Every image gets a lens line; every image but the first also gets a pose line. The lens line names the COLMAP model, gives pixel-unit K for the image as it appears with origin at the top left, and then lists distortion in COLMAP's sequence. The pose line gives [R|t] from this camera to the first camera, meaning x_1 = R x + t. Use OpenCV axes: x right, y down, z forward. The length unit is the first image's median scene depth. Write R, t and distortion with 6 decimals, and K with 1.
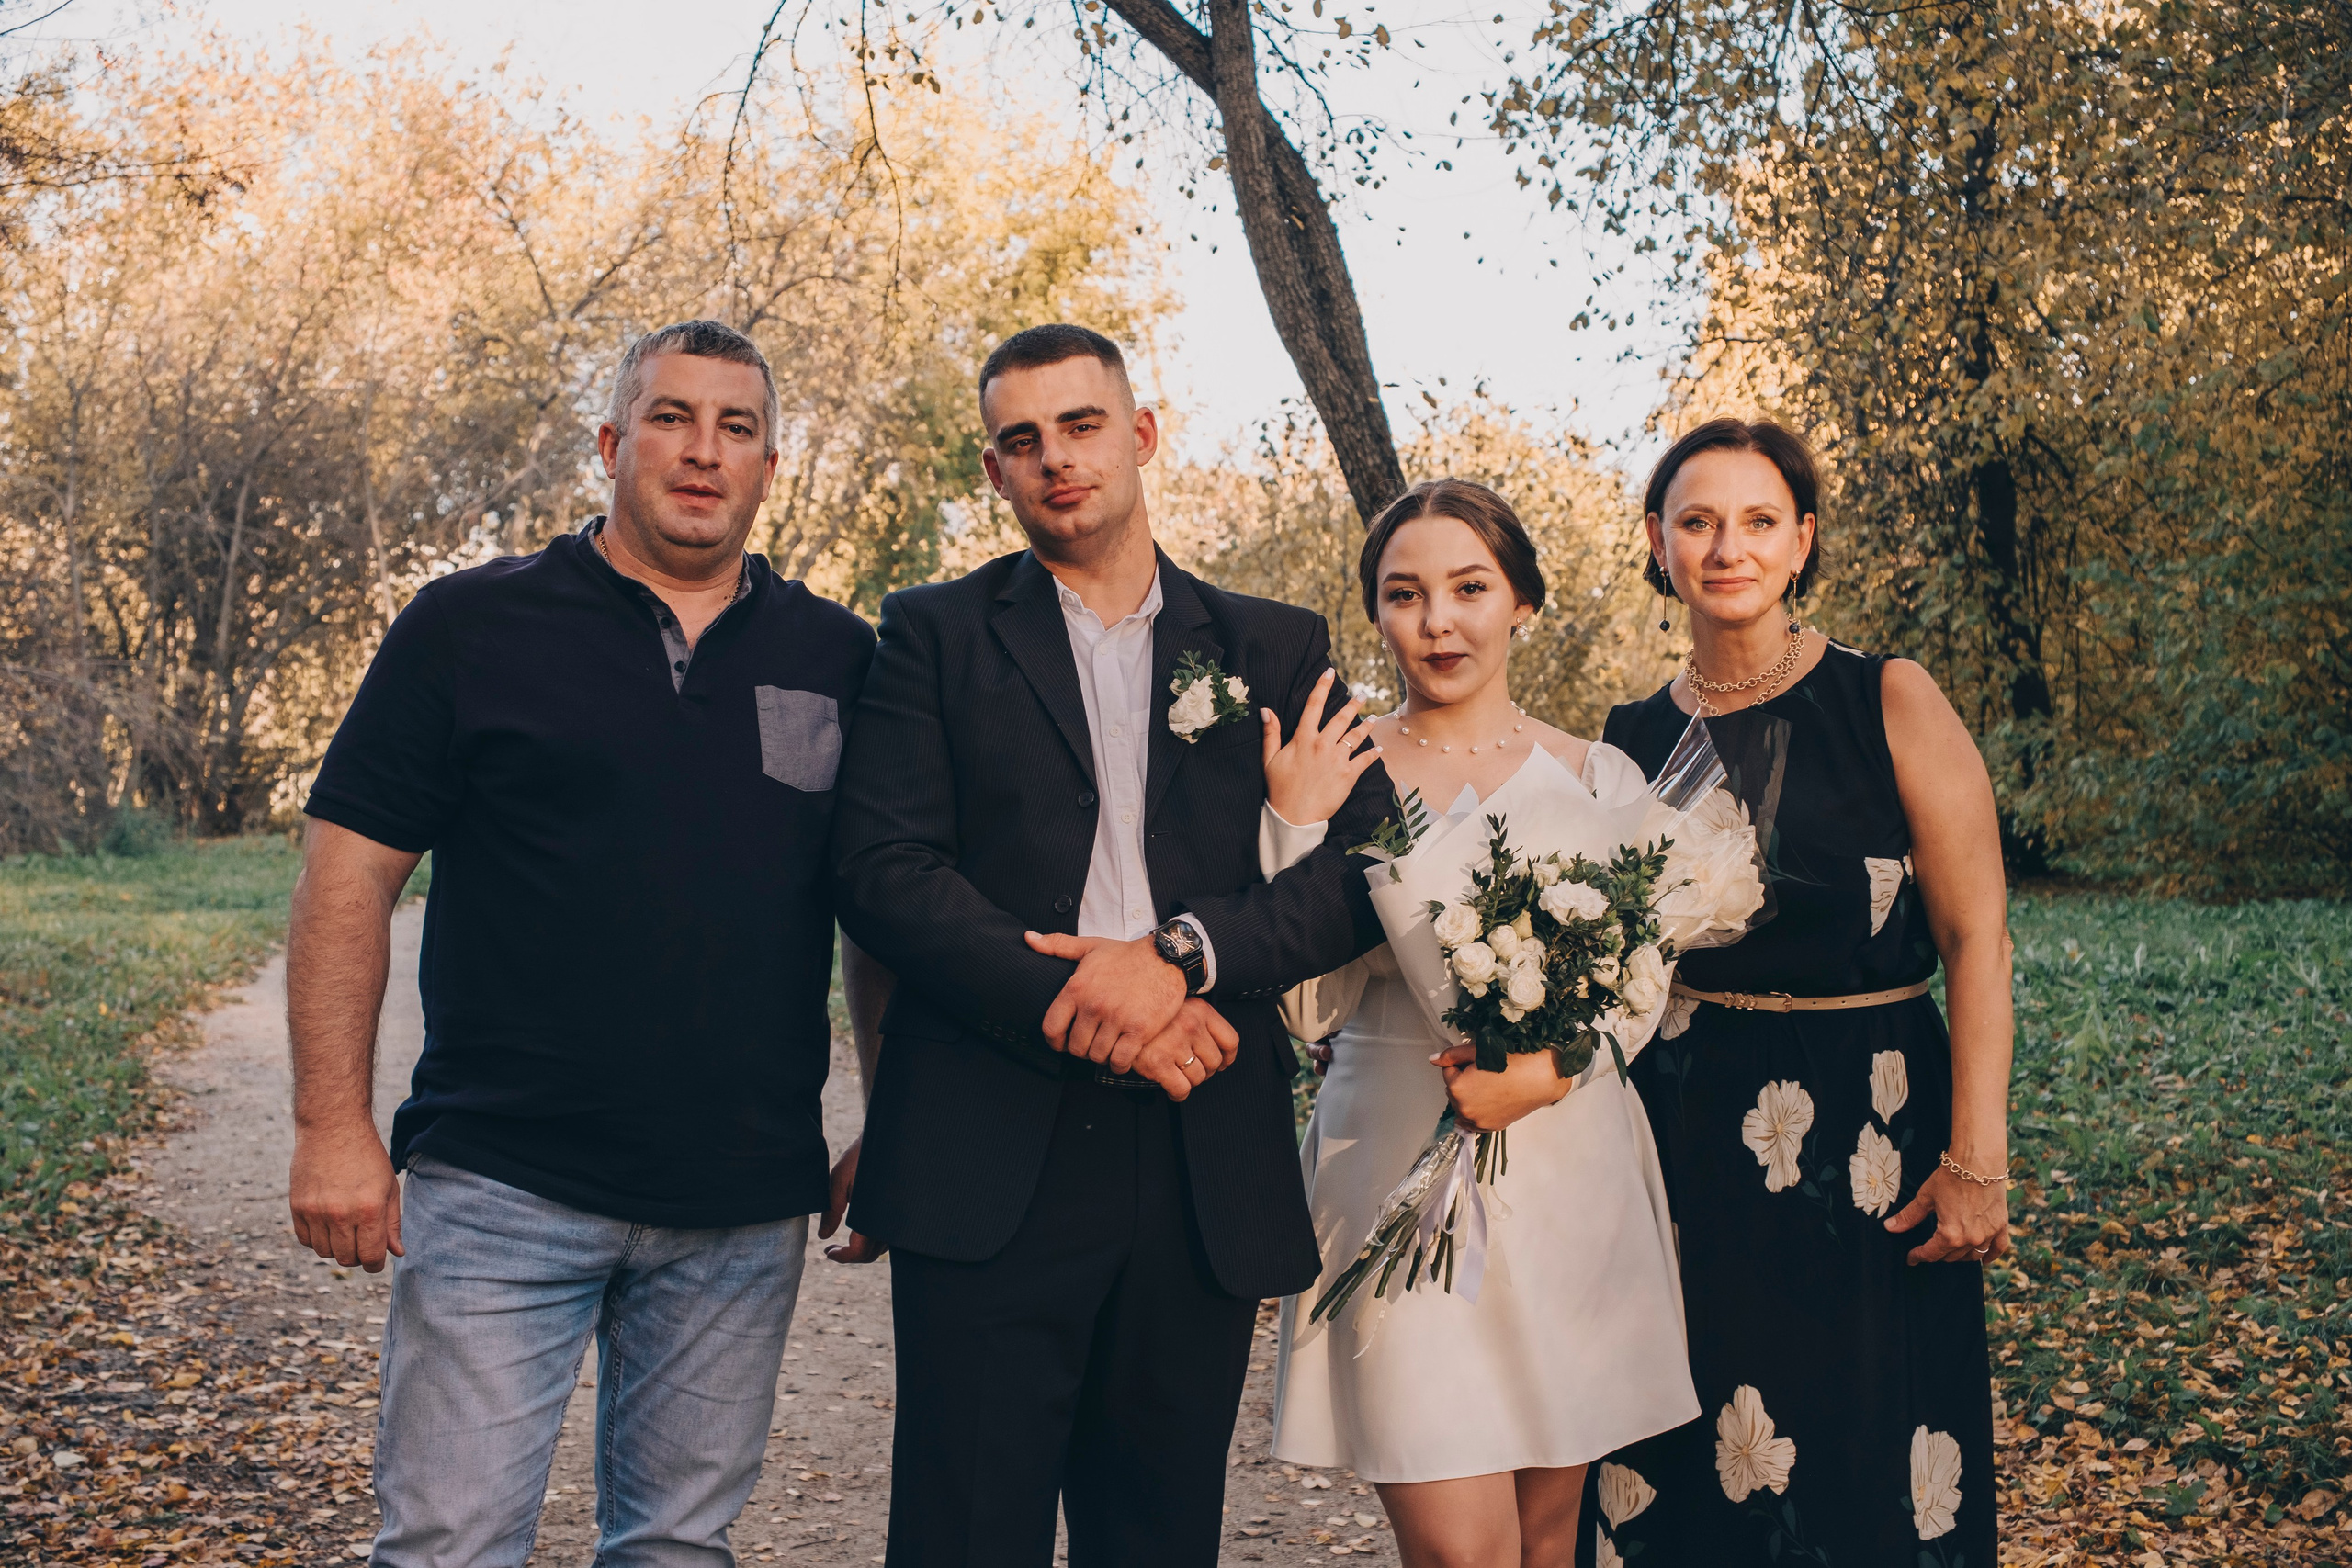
lens RADIAL K [[3043.6, 0, 1189.6], [0, 3043.6, 791.7], [0, 0, 1]] dist [0.059590, 0.000000]
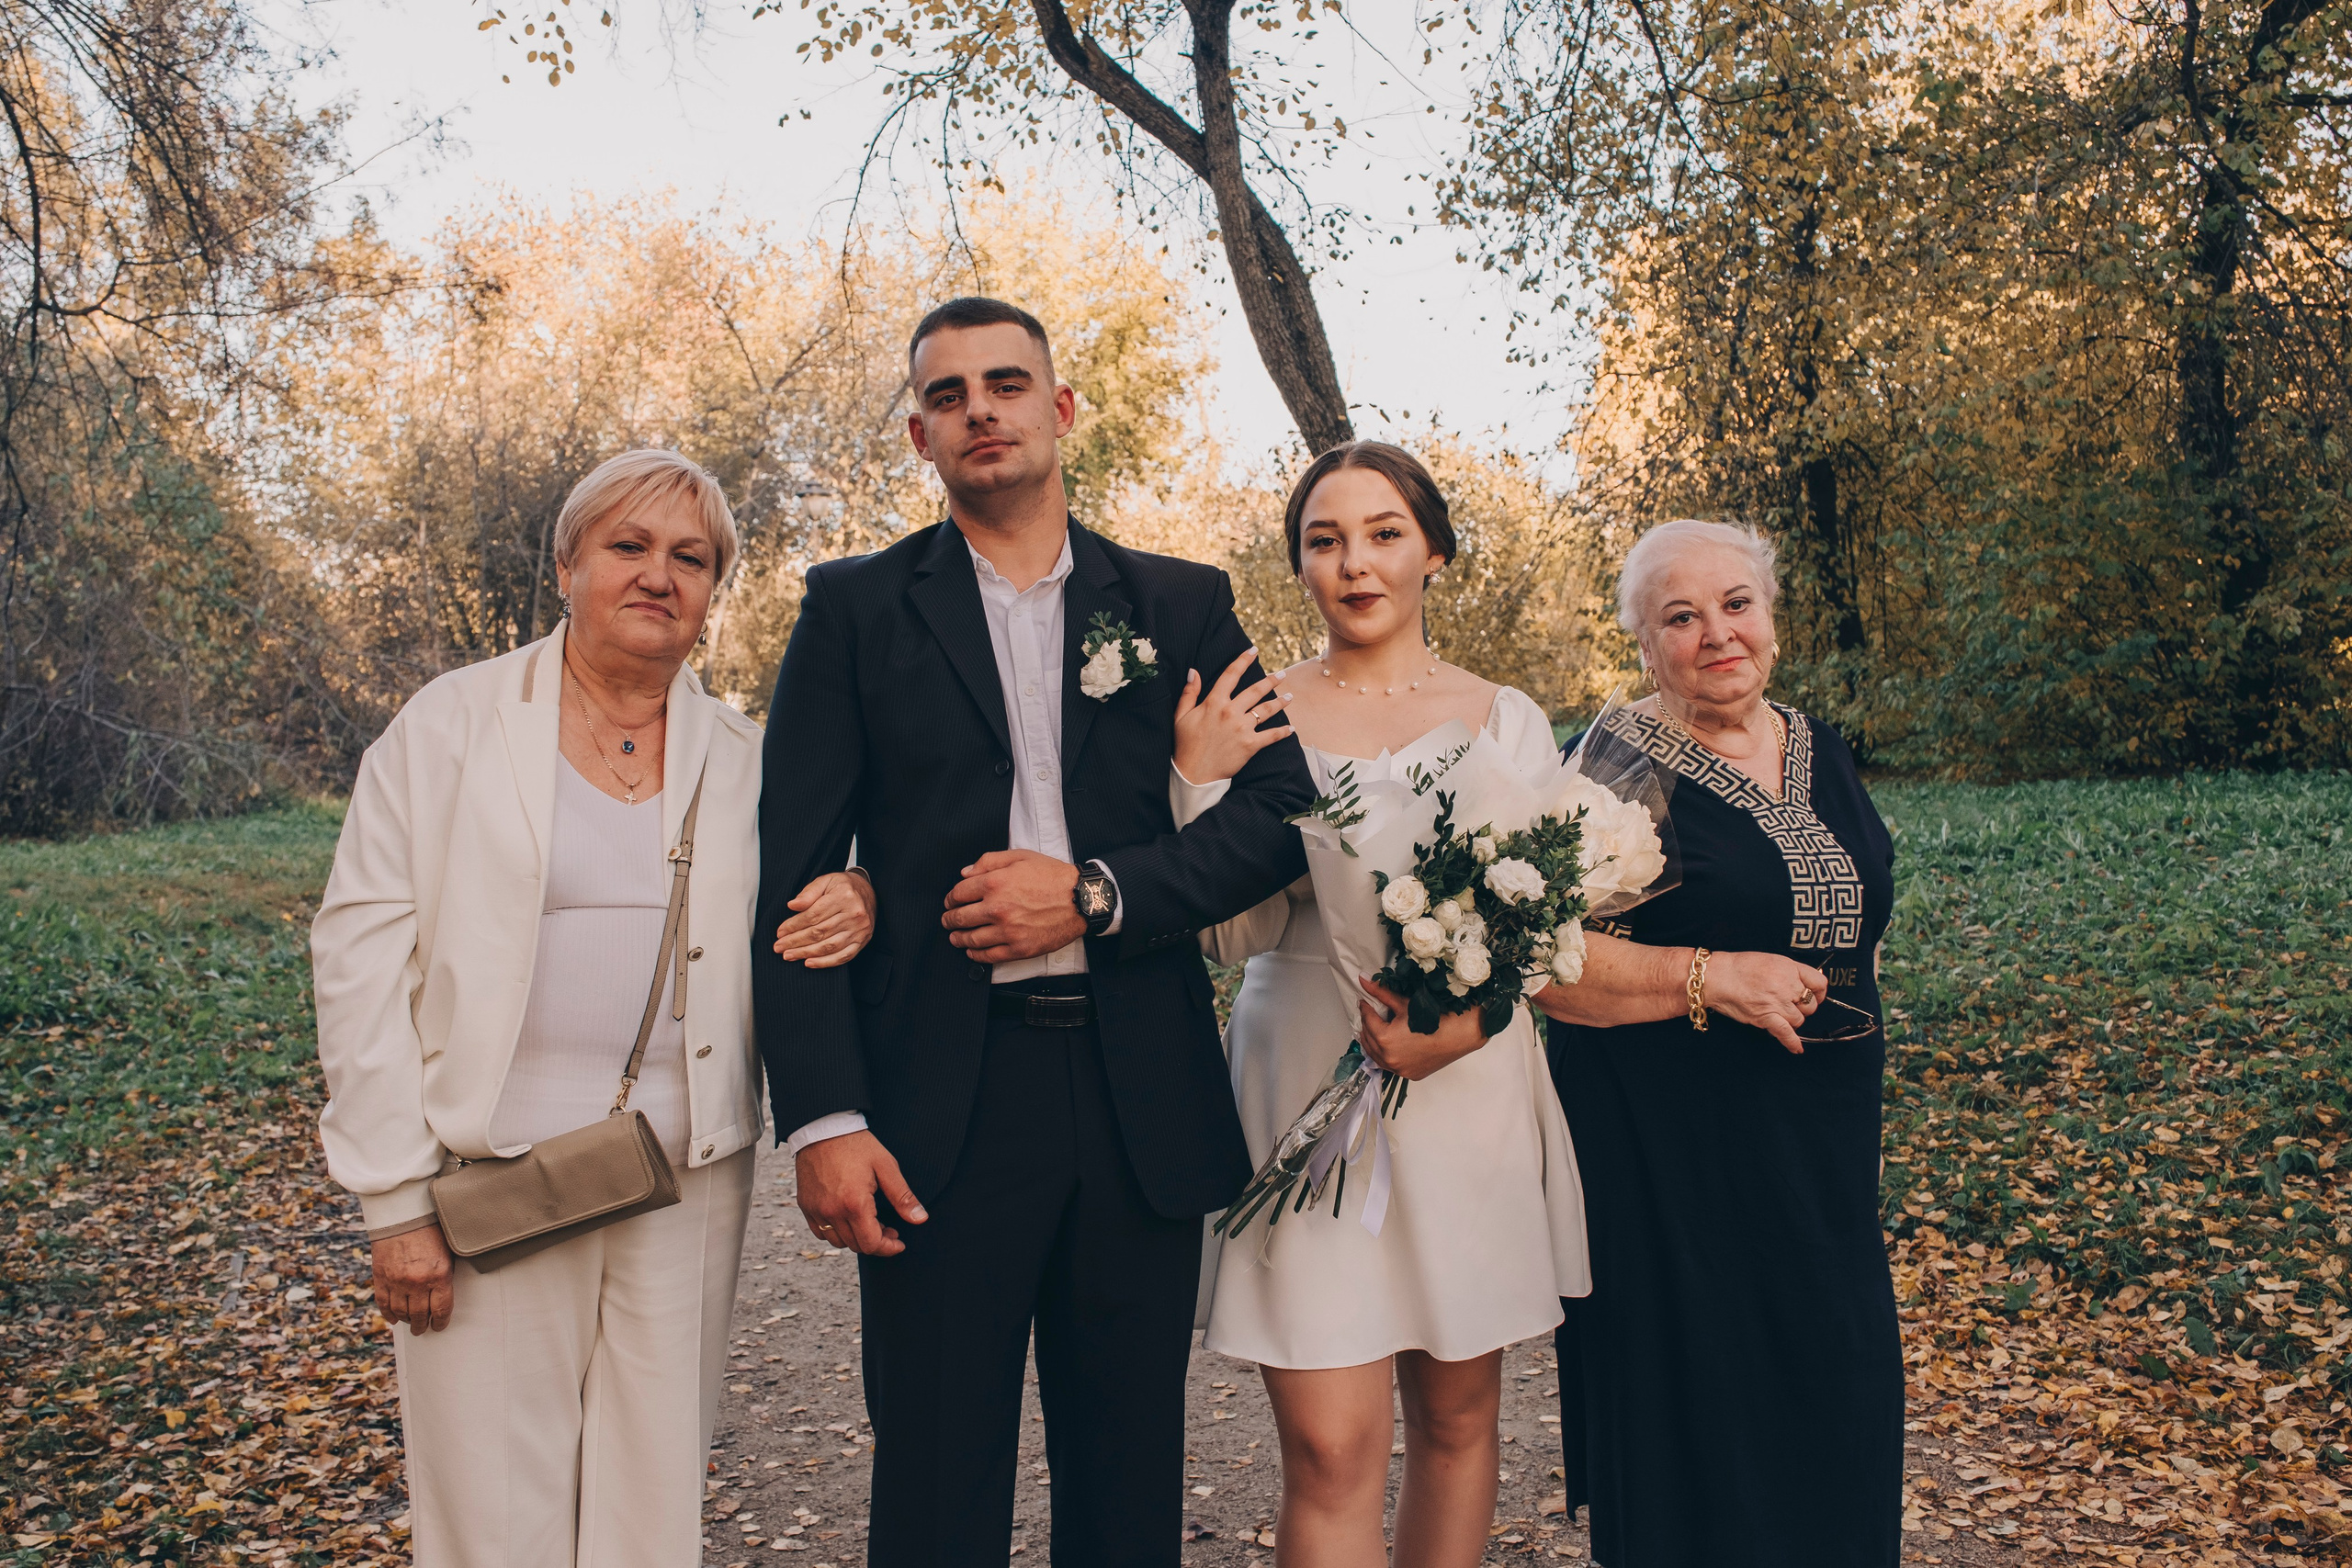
lens RADIAL K [[2178.8, 0, 1186.9], [0, 2178.8, 784.3], [0, 0, 1]] dist [0.008718, 0.000000]
pose [[0.999287, -0.028317, -0.024955, 0.010673], [0.029027, 0.999170, 0.028565, -0.001967], [0.024126, -0.029269, 0.999280, 0.062726]]
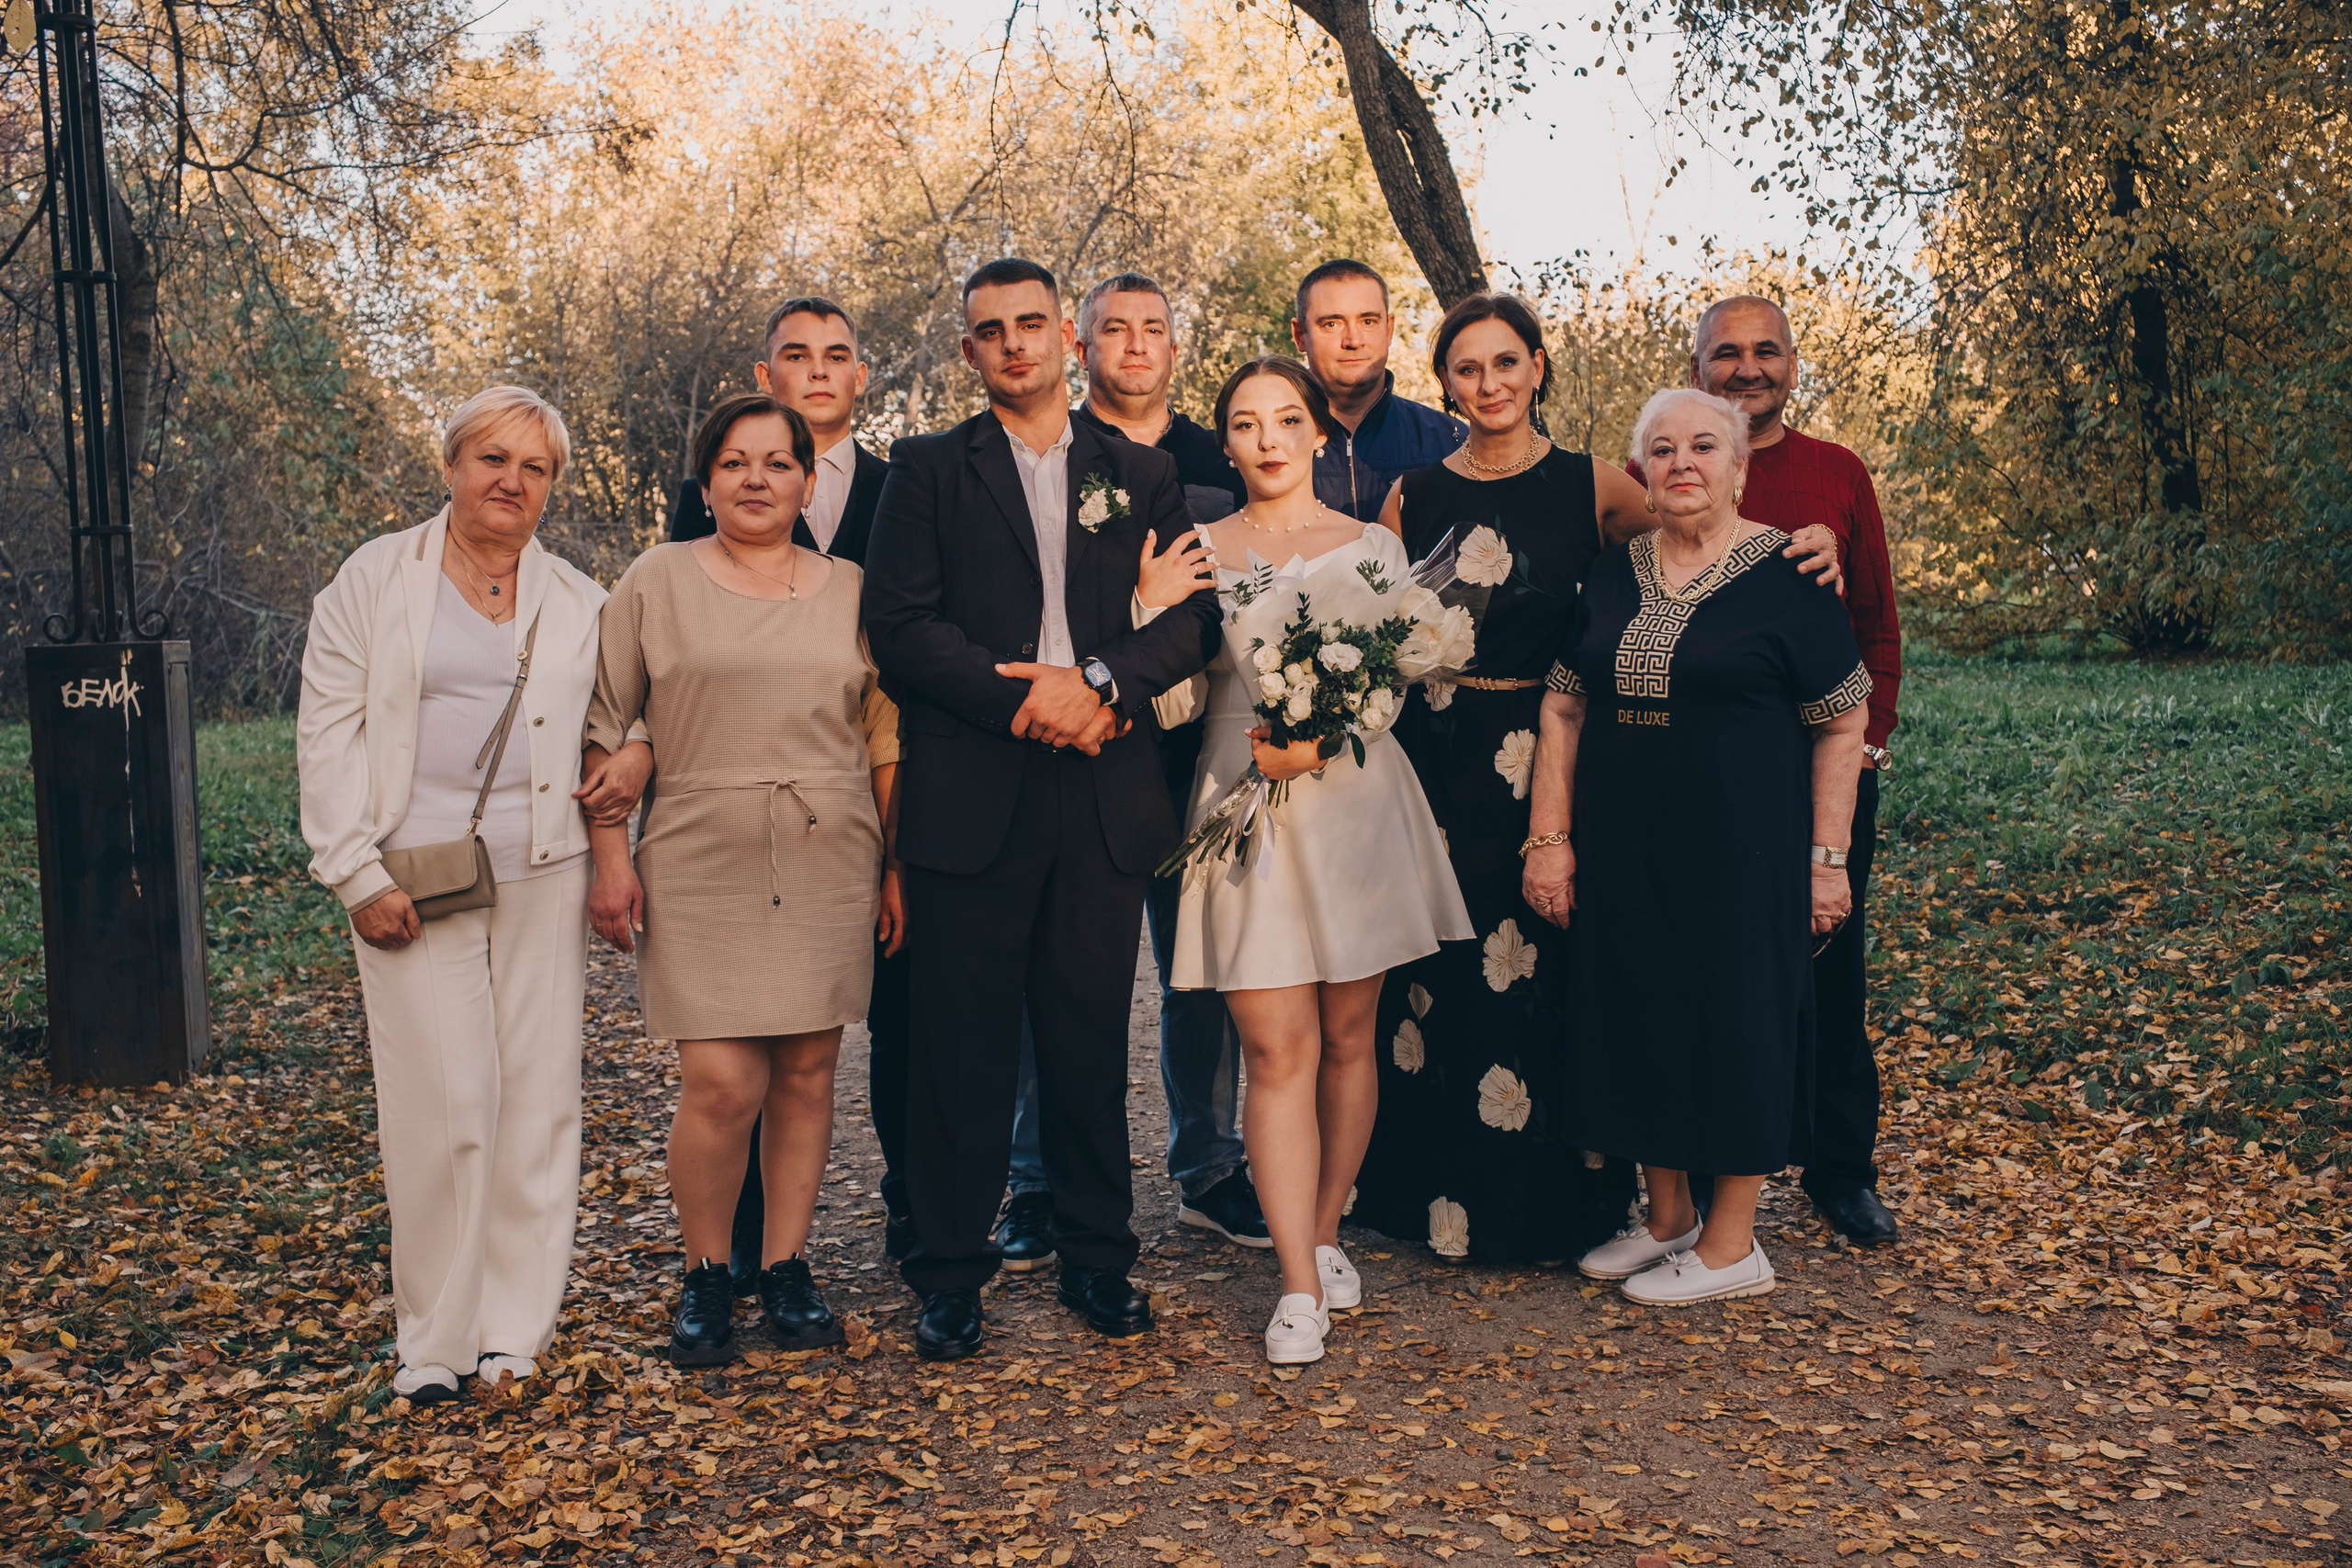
lens RADIAL K [[2651.1, 0, 1183.1], [0, 2651.1, 807.3], [0, 0, 1]] dist [0.021399, 0.000000]
pose [[0.991094, -0.020929, -0.131512, 0.060970], [0.030474, 0.997011, 0.070998, 0.008061], [0.129633, -0.074373, 0.988769, -0.093584]]
